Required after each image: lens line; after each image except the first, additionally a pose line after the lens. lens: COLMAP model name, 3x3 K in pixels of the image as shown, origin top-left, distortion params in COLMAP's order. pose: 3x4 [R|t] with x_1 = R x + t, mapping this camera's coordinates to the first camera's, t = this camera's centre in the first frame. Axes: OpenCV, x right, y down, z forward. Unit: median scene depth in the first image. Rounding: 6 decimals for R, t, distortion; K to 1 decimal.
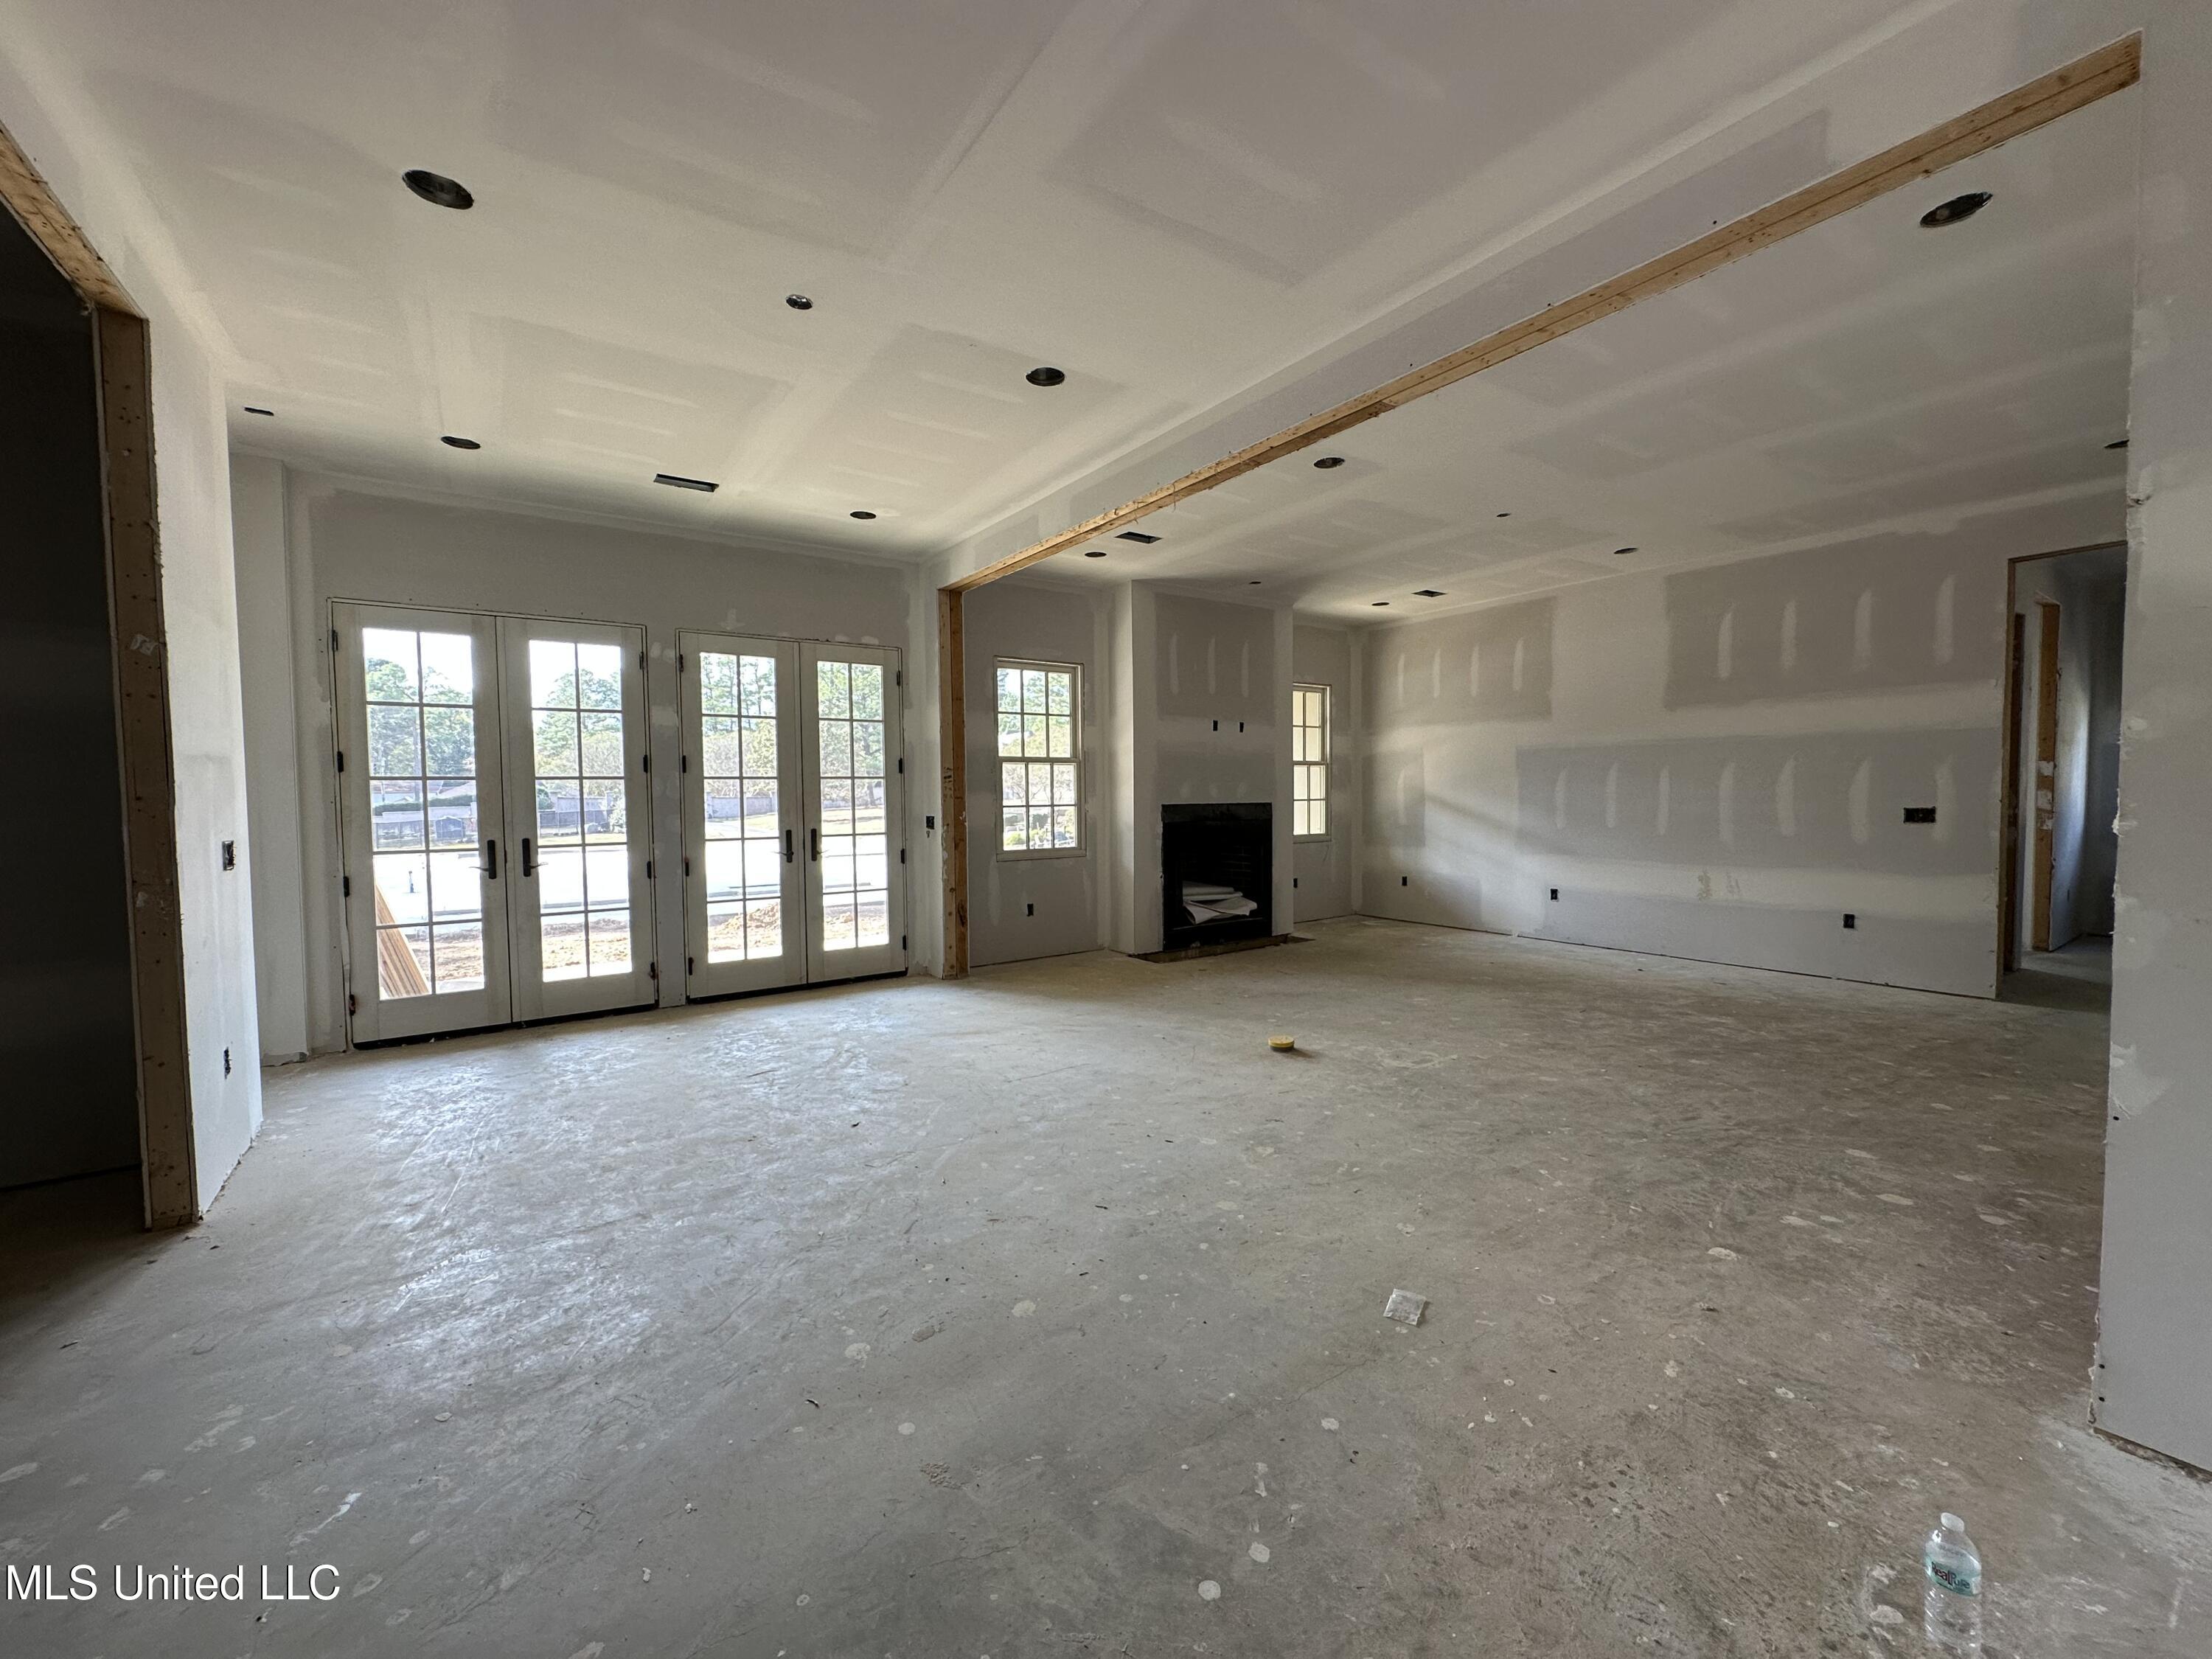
lens RADIAL K [[881.9, 0, 1103.7], [0, 881.9, 825.4], [0, 0, 1]] dist [-0.003098, 0.000562]
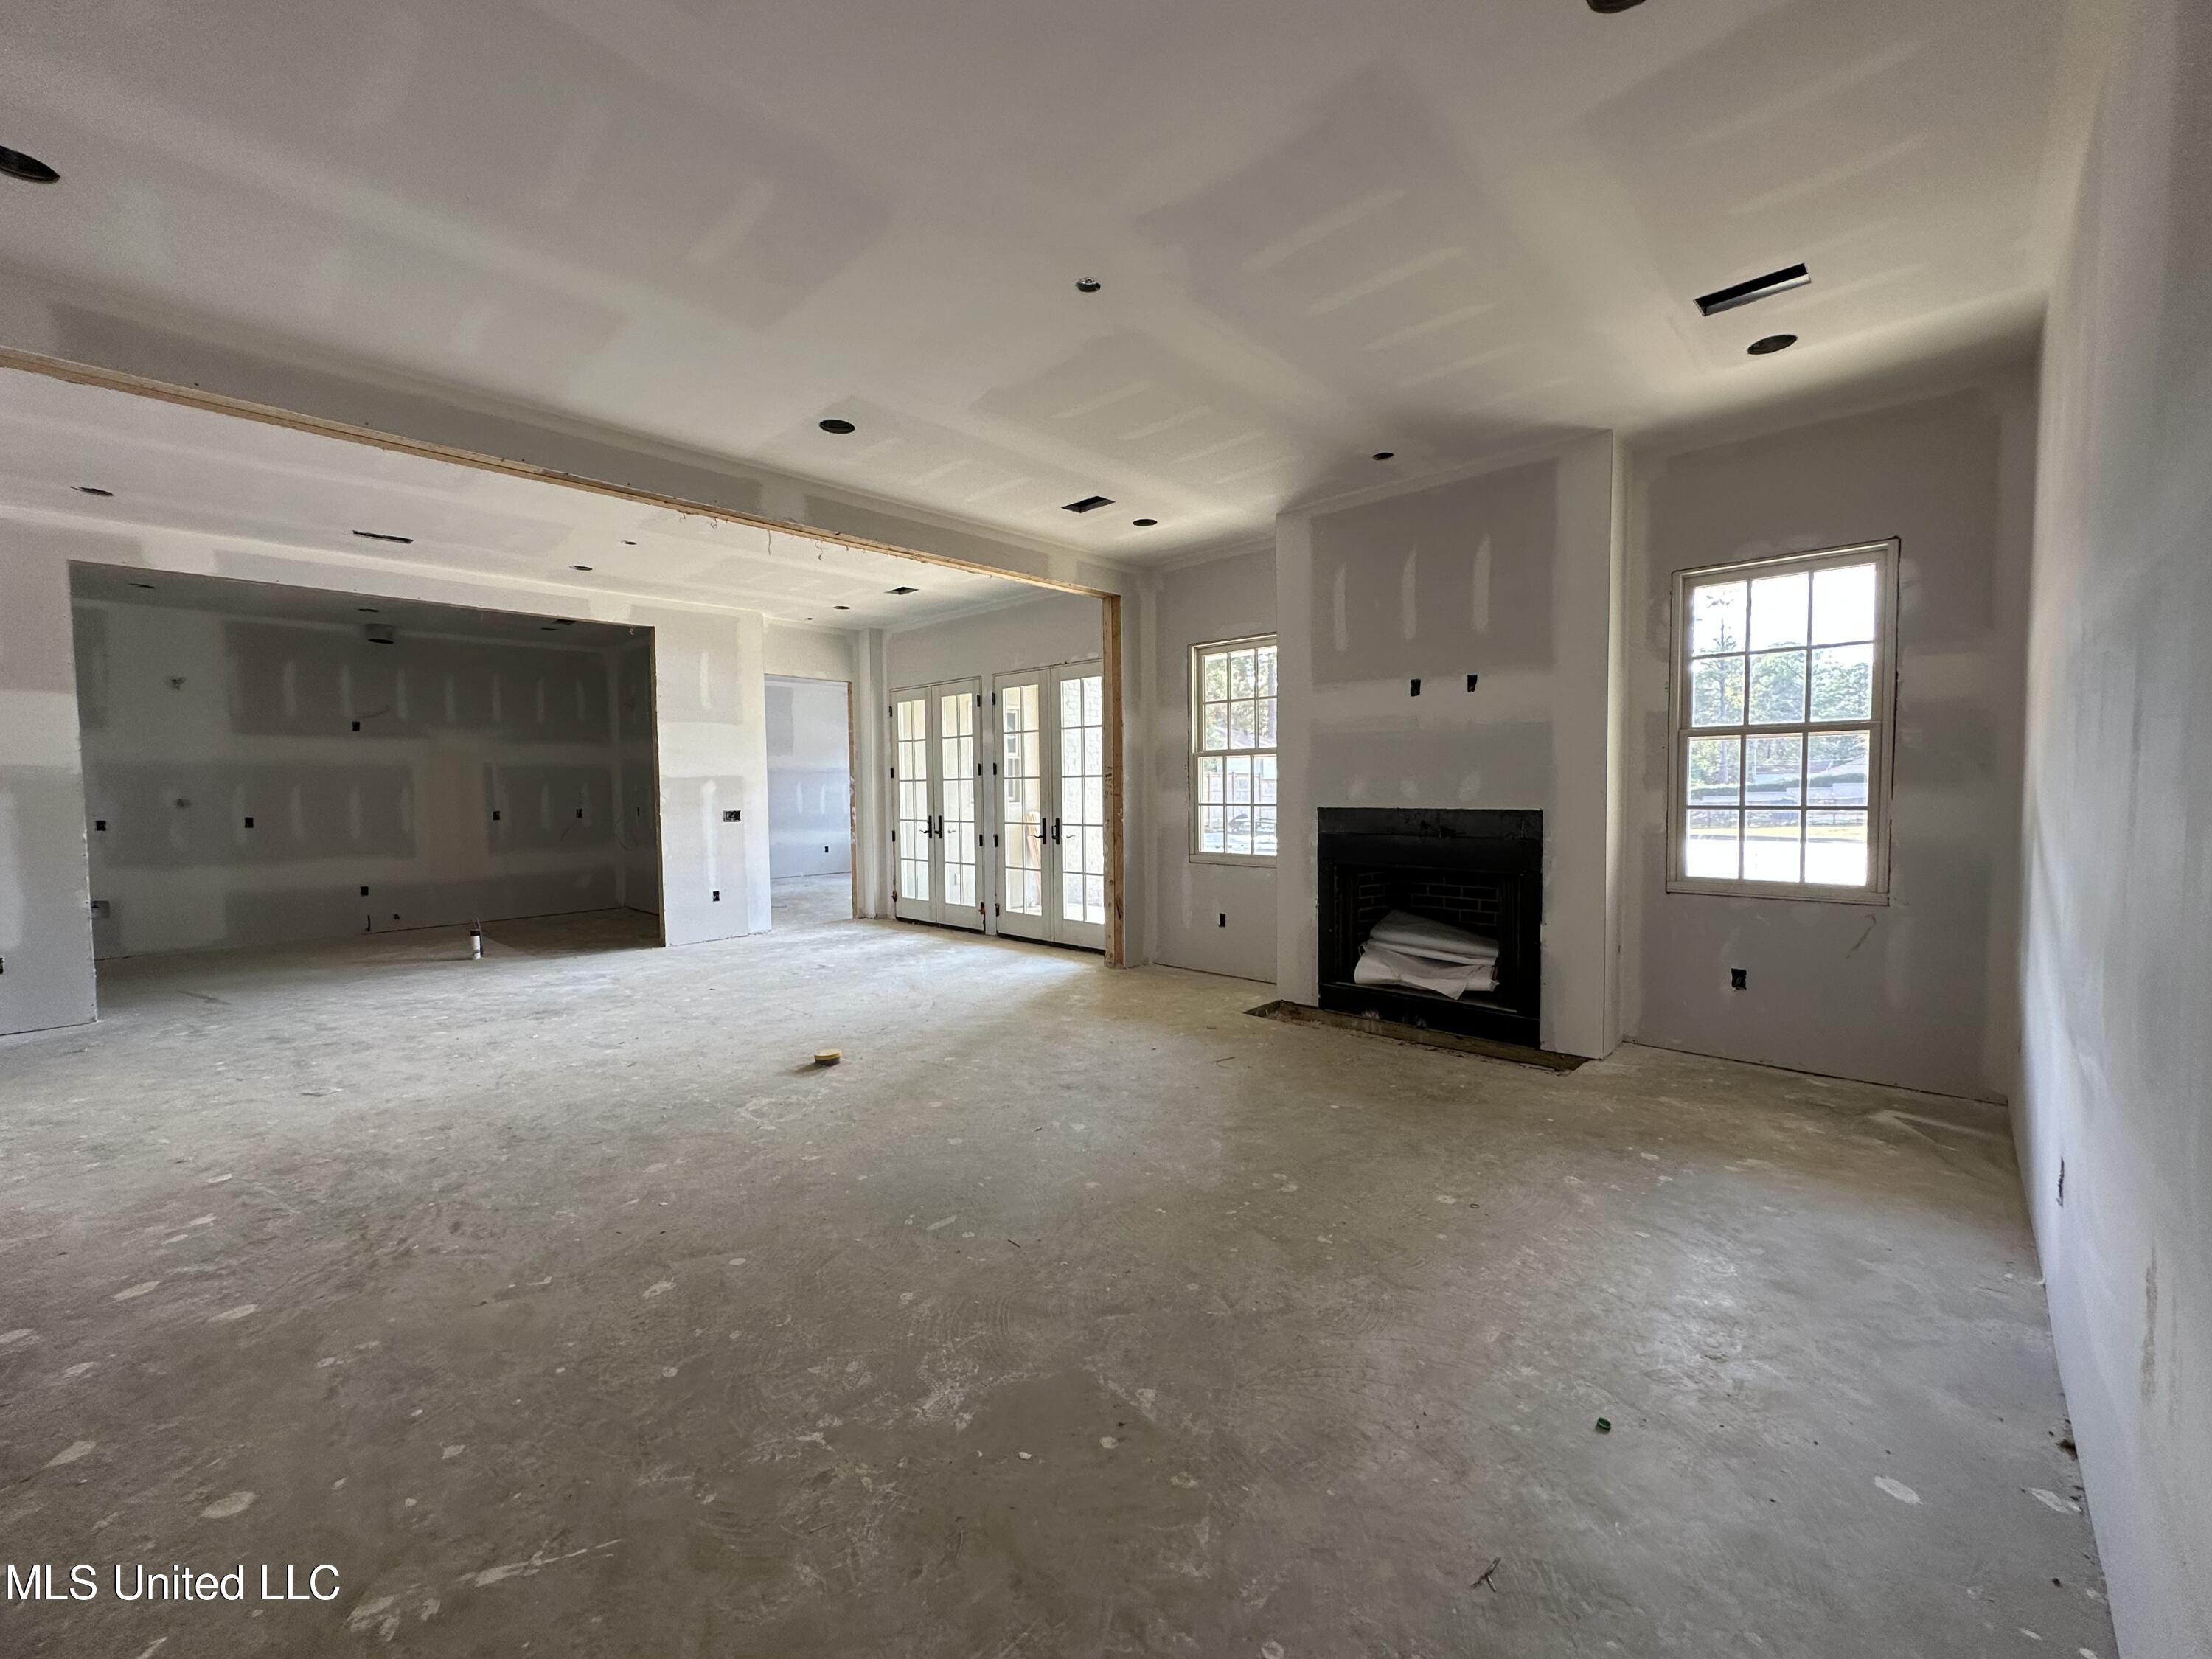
lens RADIAL K [[881.9, 0, 1105.3], [0, 881.9, 823.8], [0, 0, 1]] dist [-0.003098, 0.000562]
pose [[0.205558, 0.049356, -0.977400, 1.168069], [-0.028410, 0.998607, 0.044452, -0.059136], [0.978233, 0.018630, 0.206674, 1.062462]]
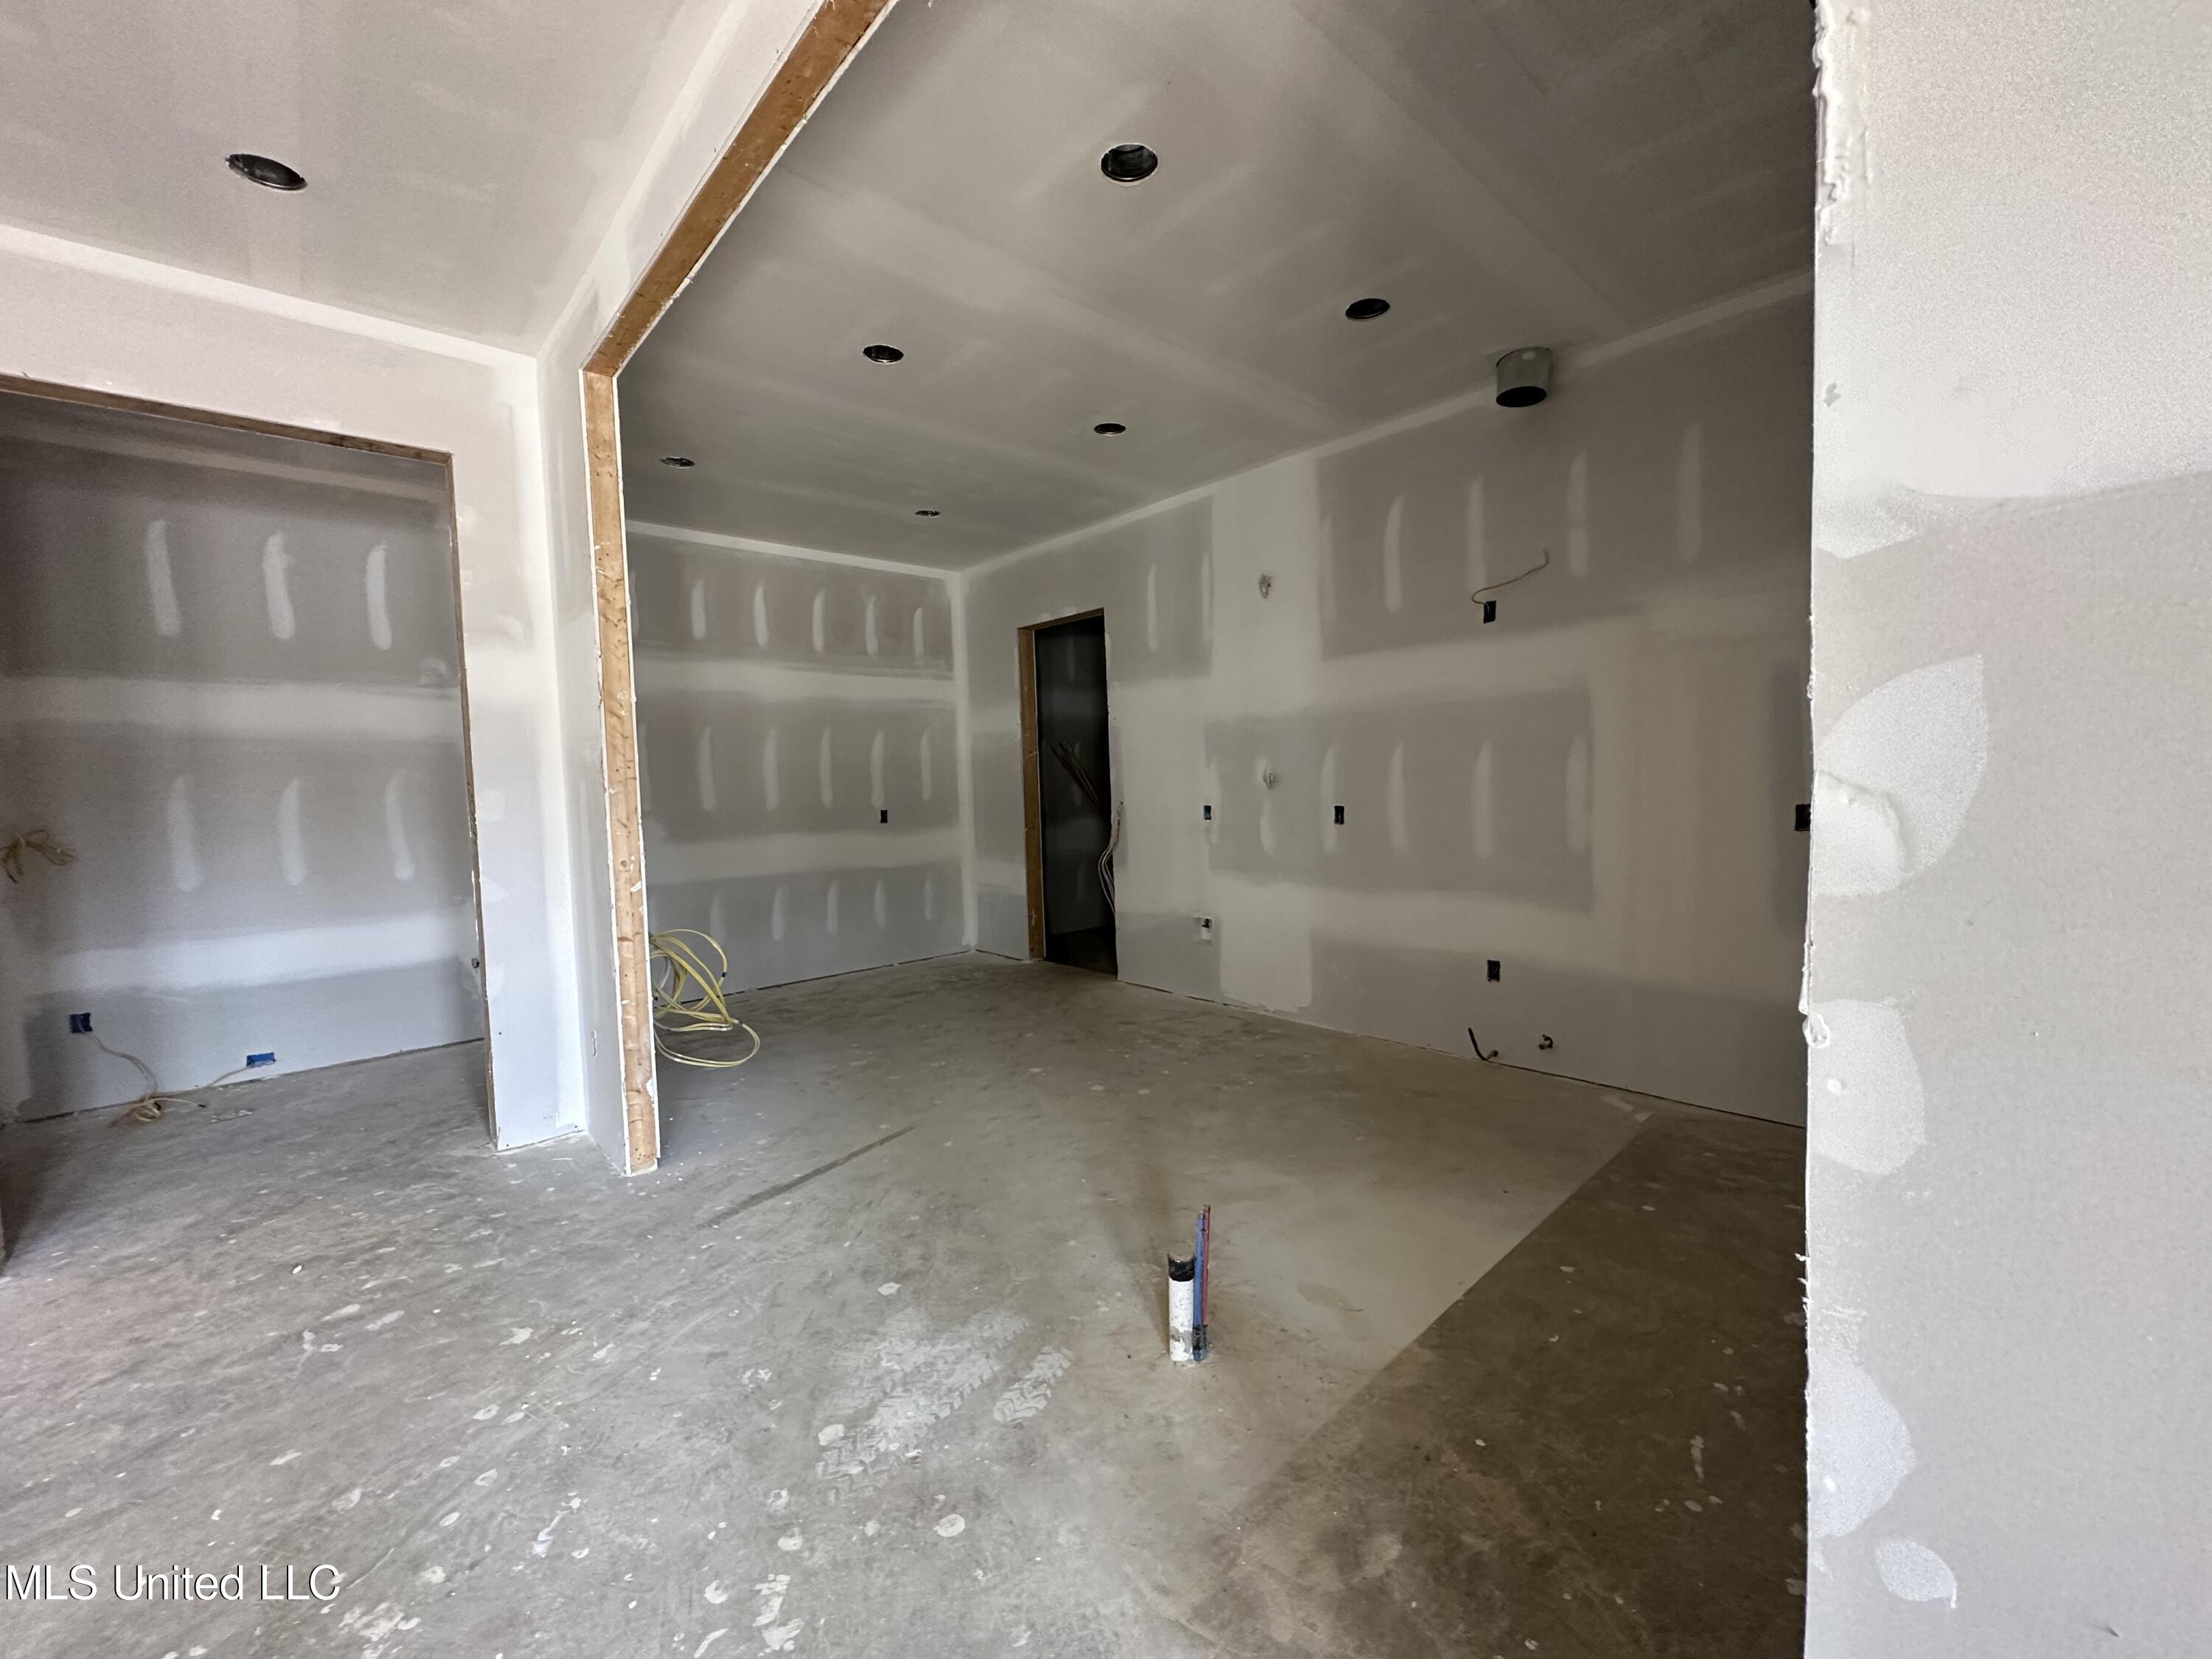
lens RADIAL K [[881.9, 0, 1106.5], [0, 881.9, 828.4], [0, 0, 1]] dist [-0.003098, 0.000562]
pose [[-0.989451, 0.046692, -0.137136, -0.487256], [0.034060, 0.995078, 0.093059, -0.021403], [0.140807, 0.087406, -0.986171, 0.699341]]
